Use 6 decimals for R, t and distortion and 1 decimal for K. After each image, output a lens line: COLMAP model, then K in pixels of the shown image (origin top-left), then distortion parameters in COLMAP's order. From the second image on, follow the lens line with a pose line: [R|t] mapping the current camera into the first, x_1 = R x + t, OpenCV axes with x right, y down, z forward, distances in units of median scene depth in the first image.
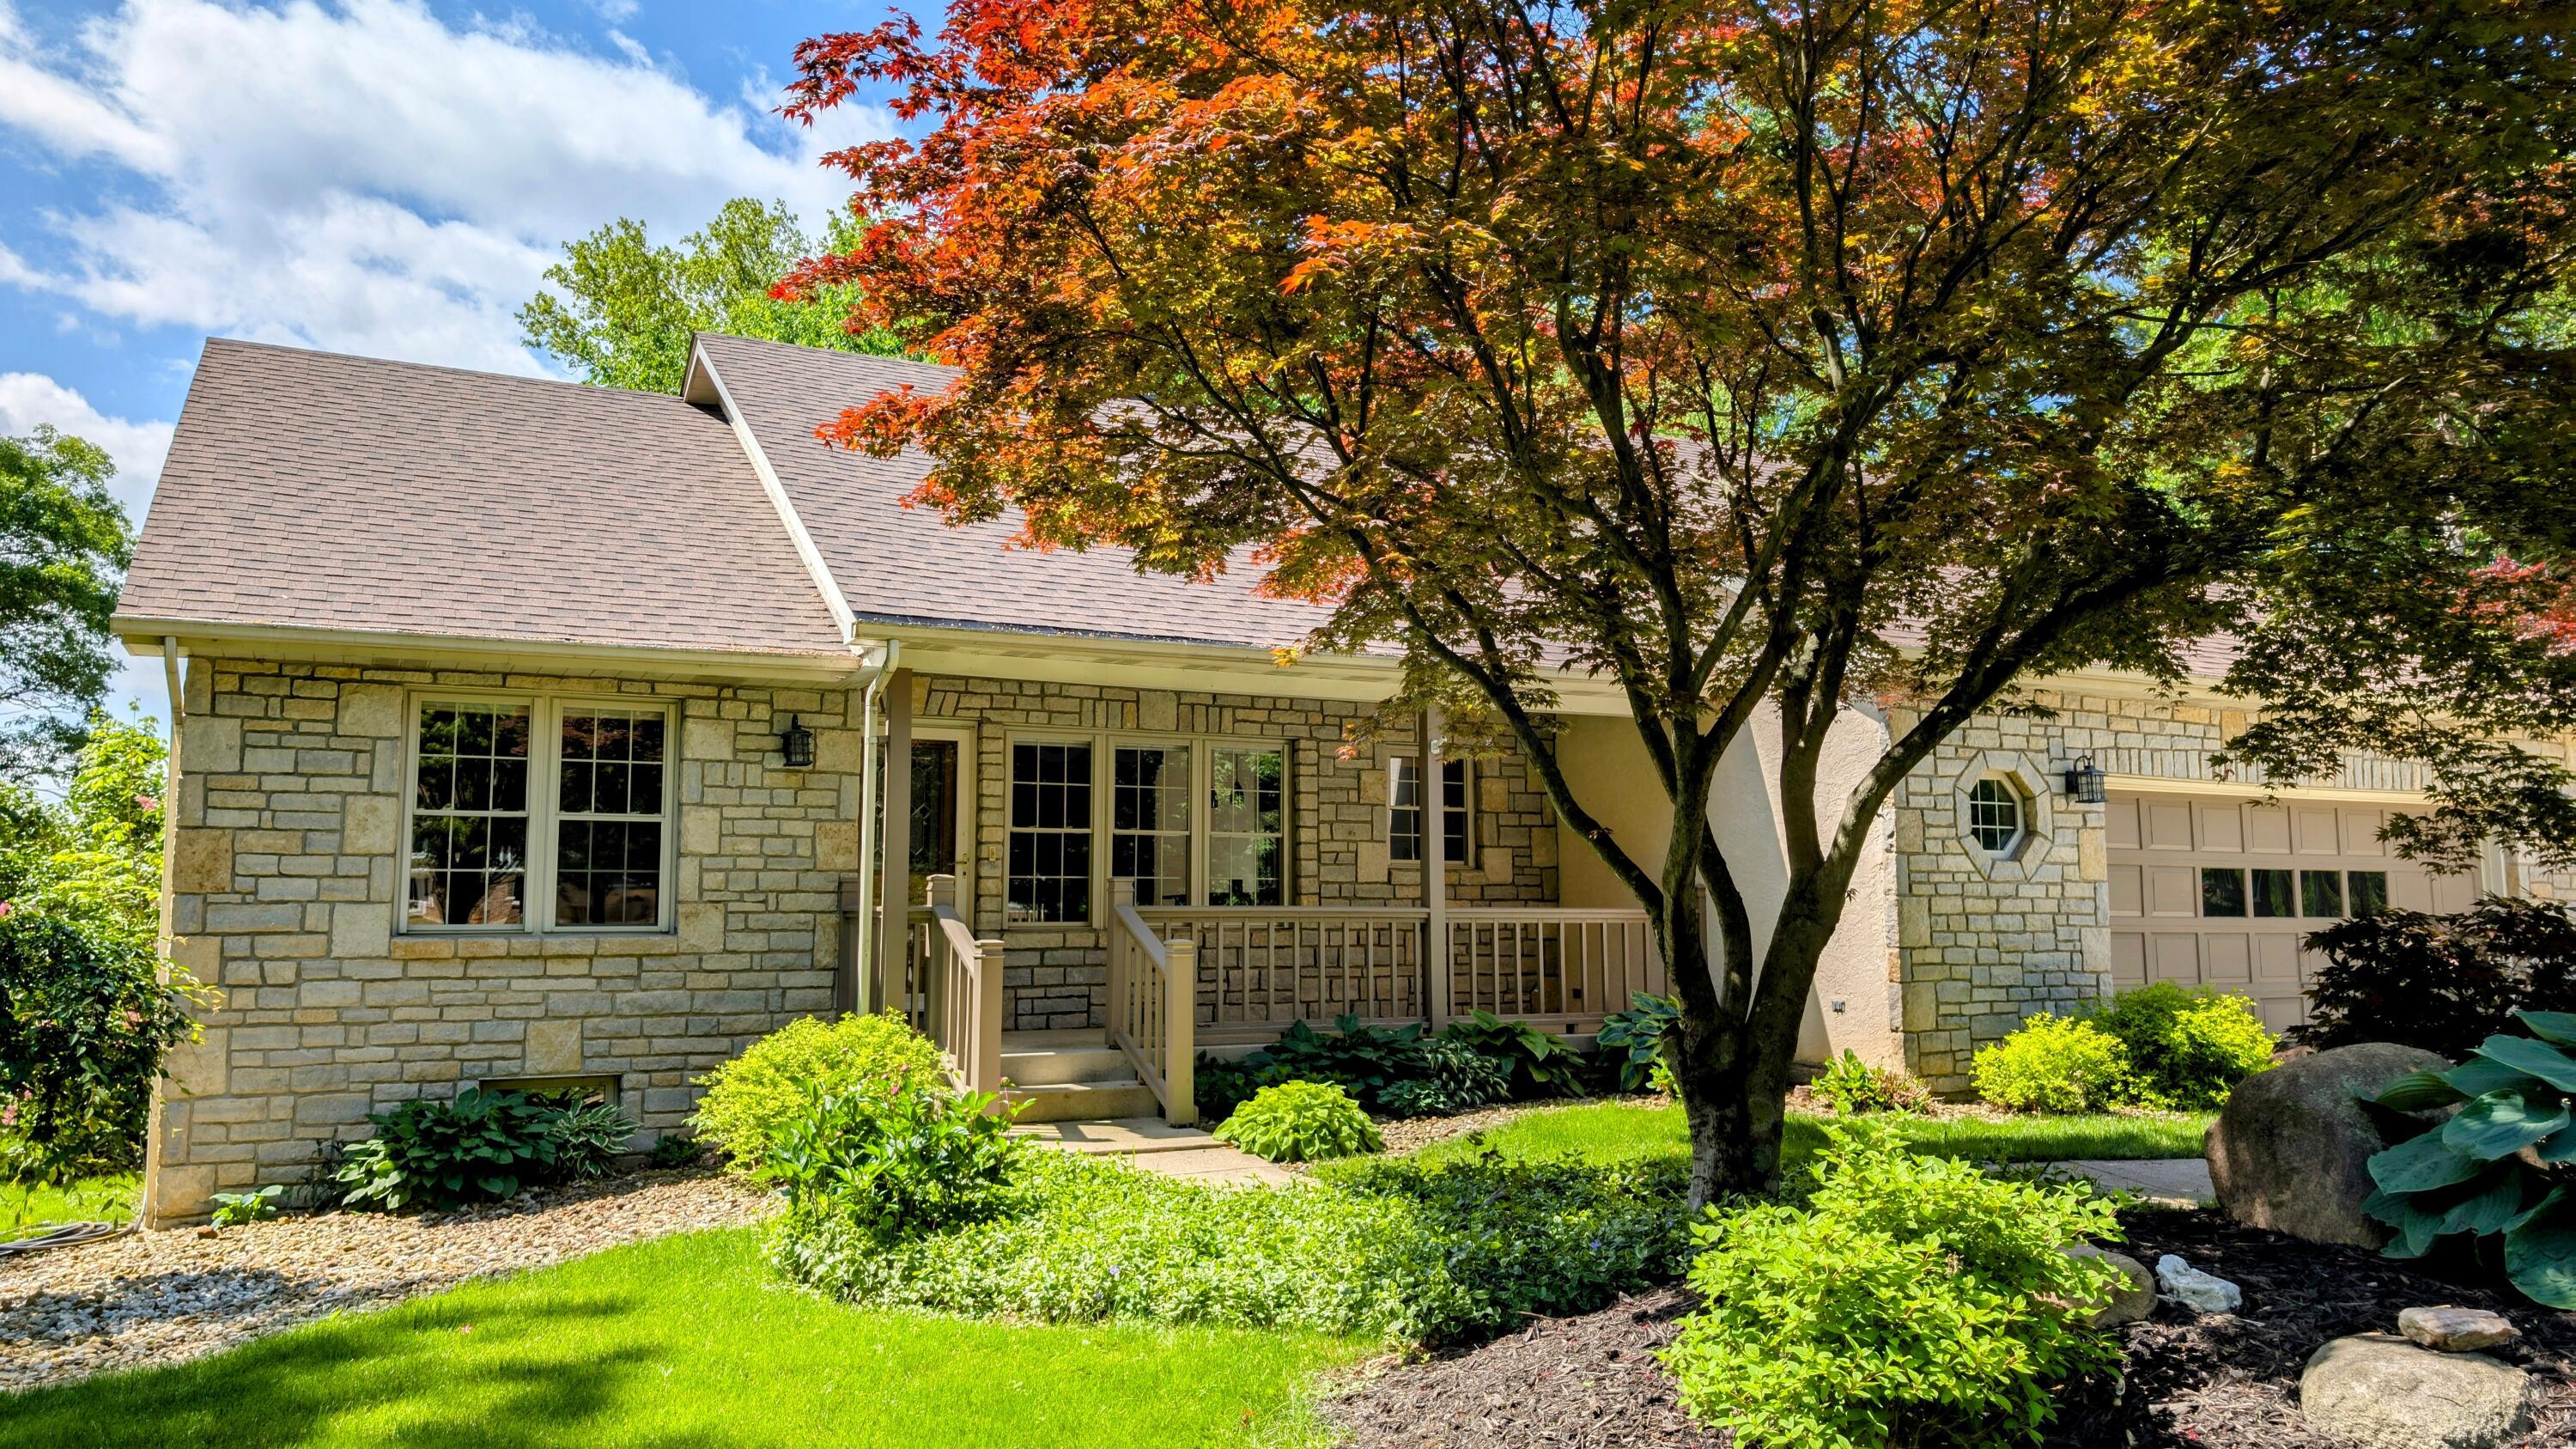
lens RADIAL K [[1857.7, 0, 1286.8], [0, 1857.7, 720.6], [0, 0, 1]] dist [0.008538, 0.001096]
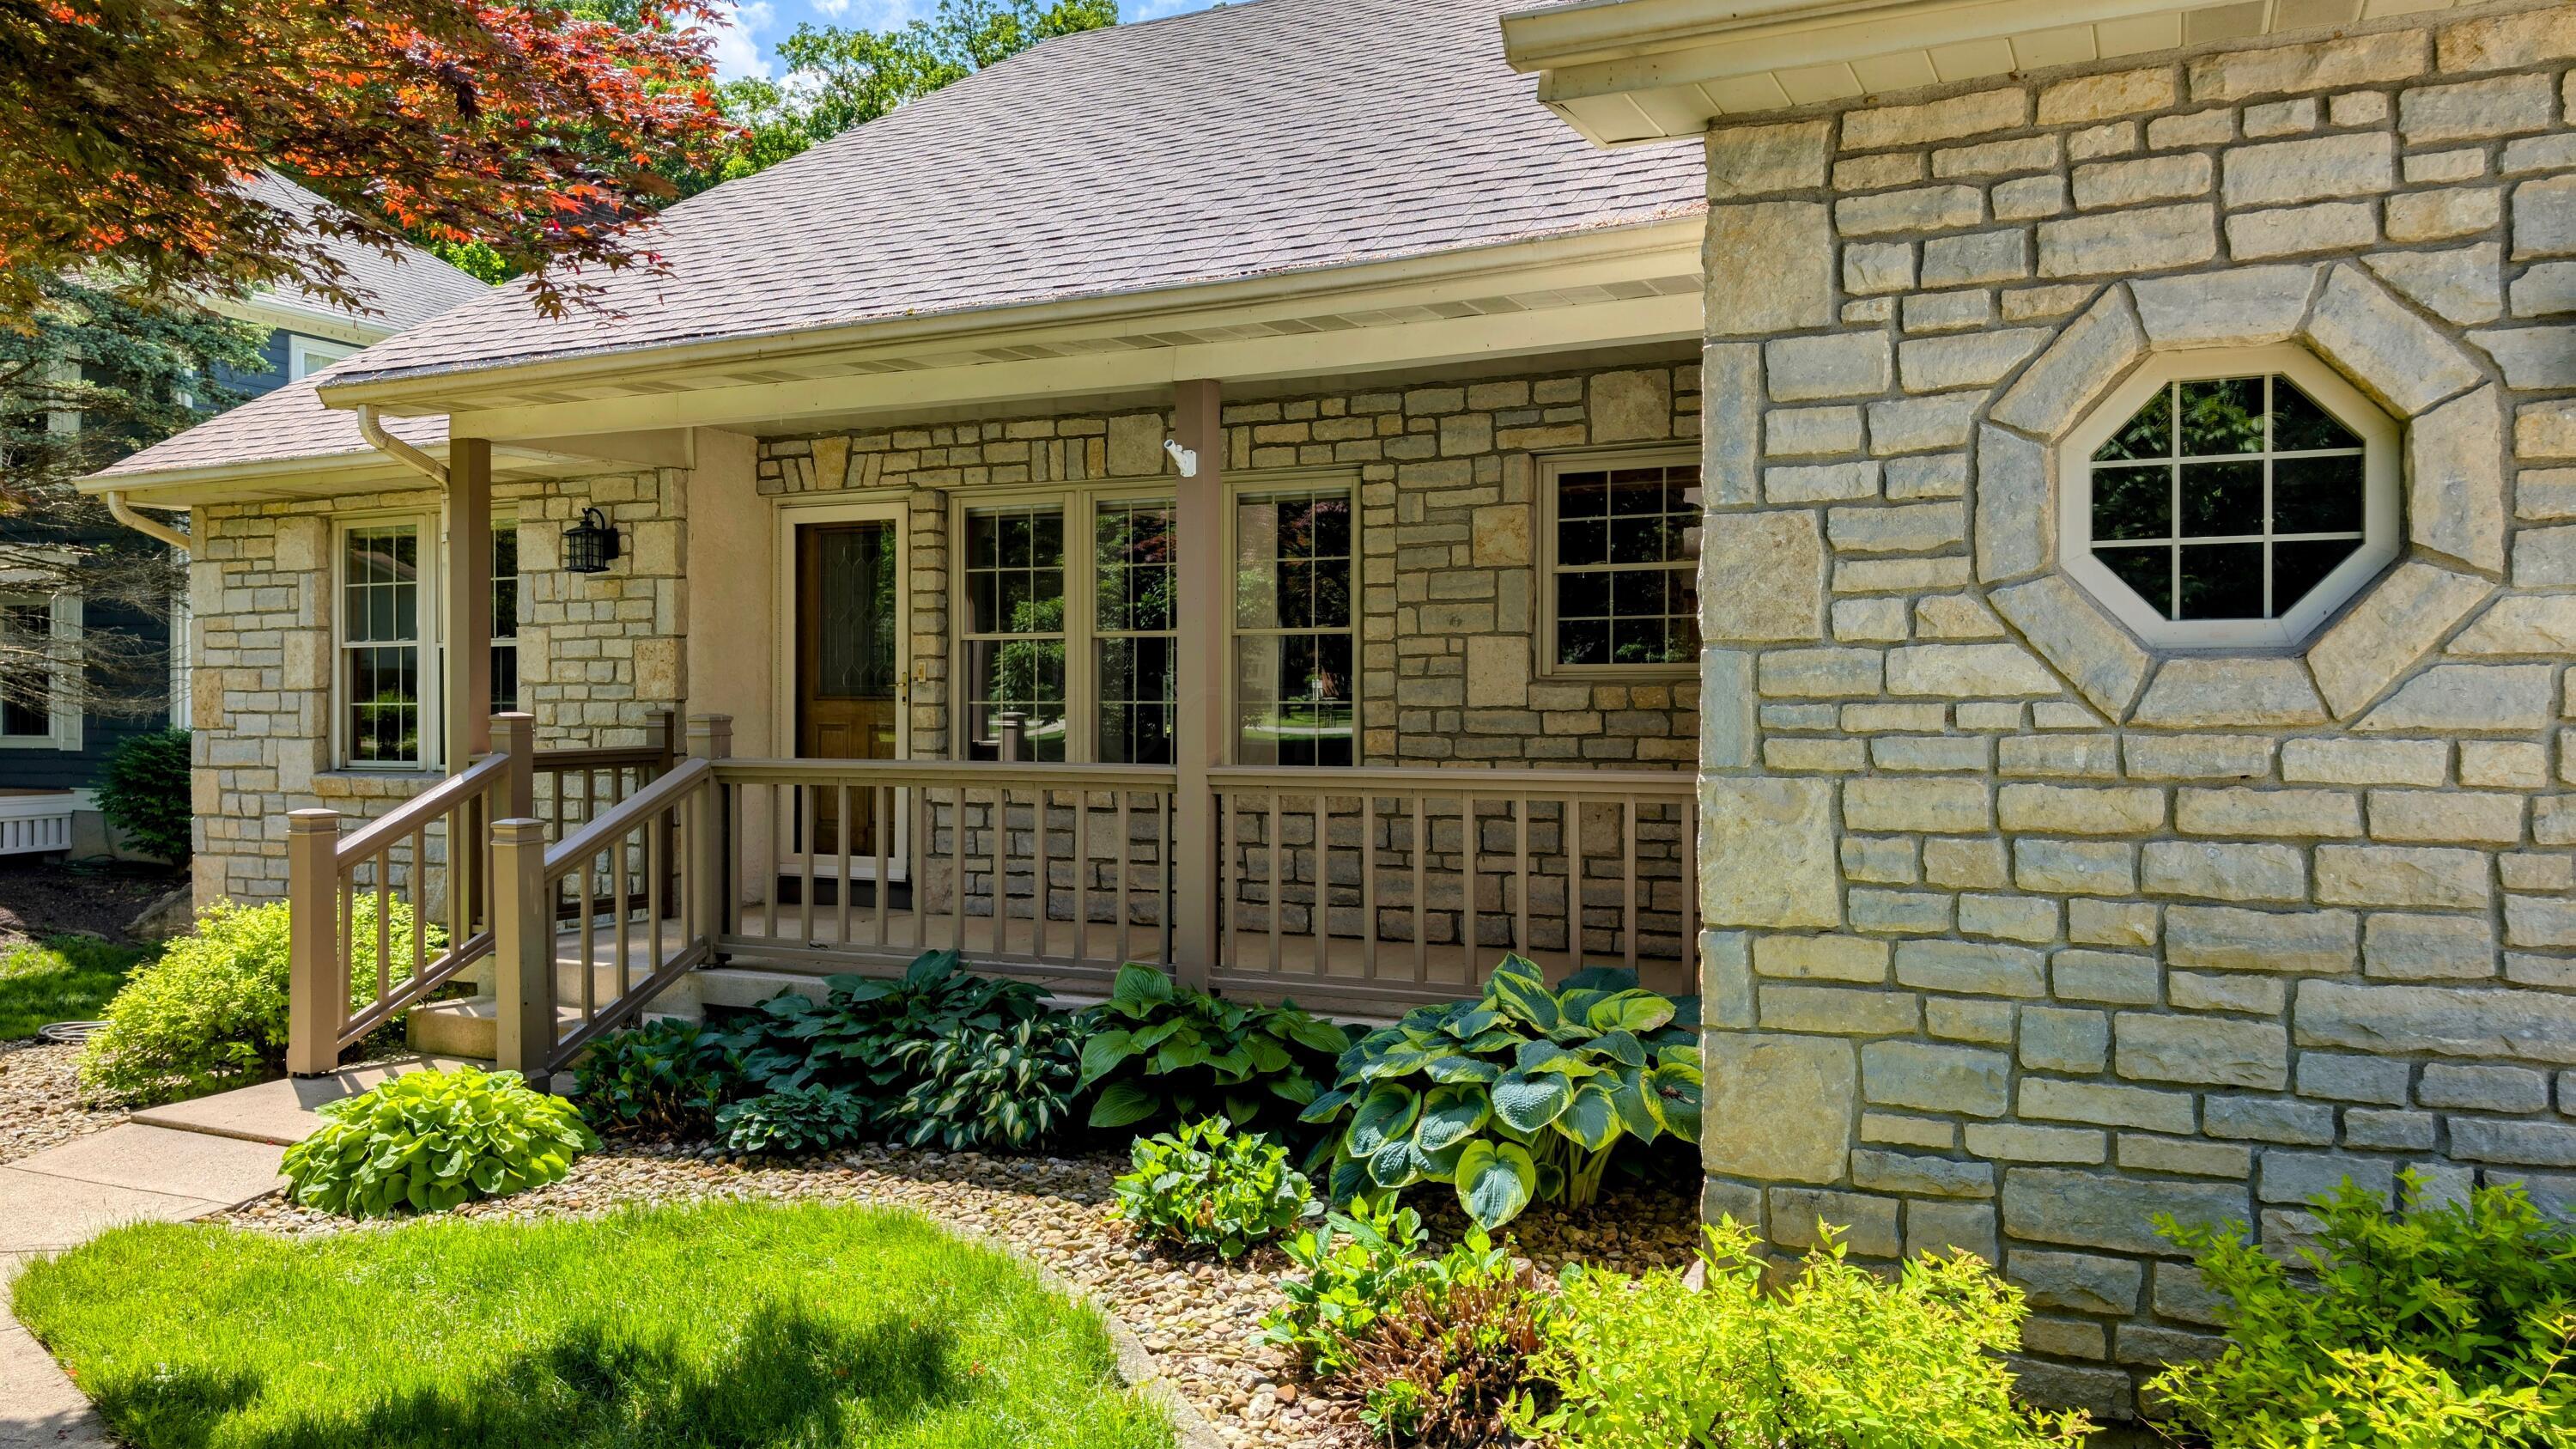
lens RADIAL K [[1857.7, 0, 1288.1], [0, 1857.7, 724.6], [0, 0, 1]] dist [0.008538, 0.001096]
pose [[0.595064, 0.009949, -0.803617, 0.530190], [0.084870, 0.993554, 0.075146, 0.051808], [0.799184, -0.112919, 0.590384, 0.711895]]
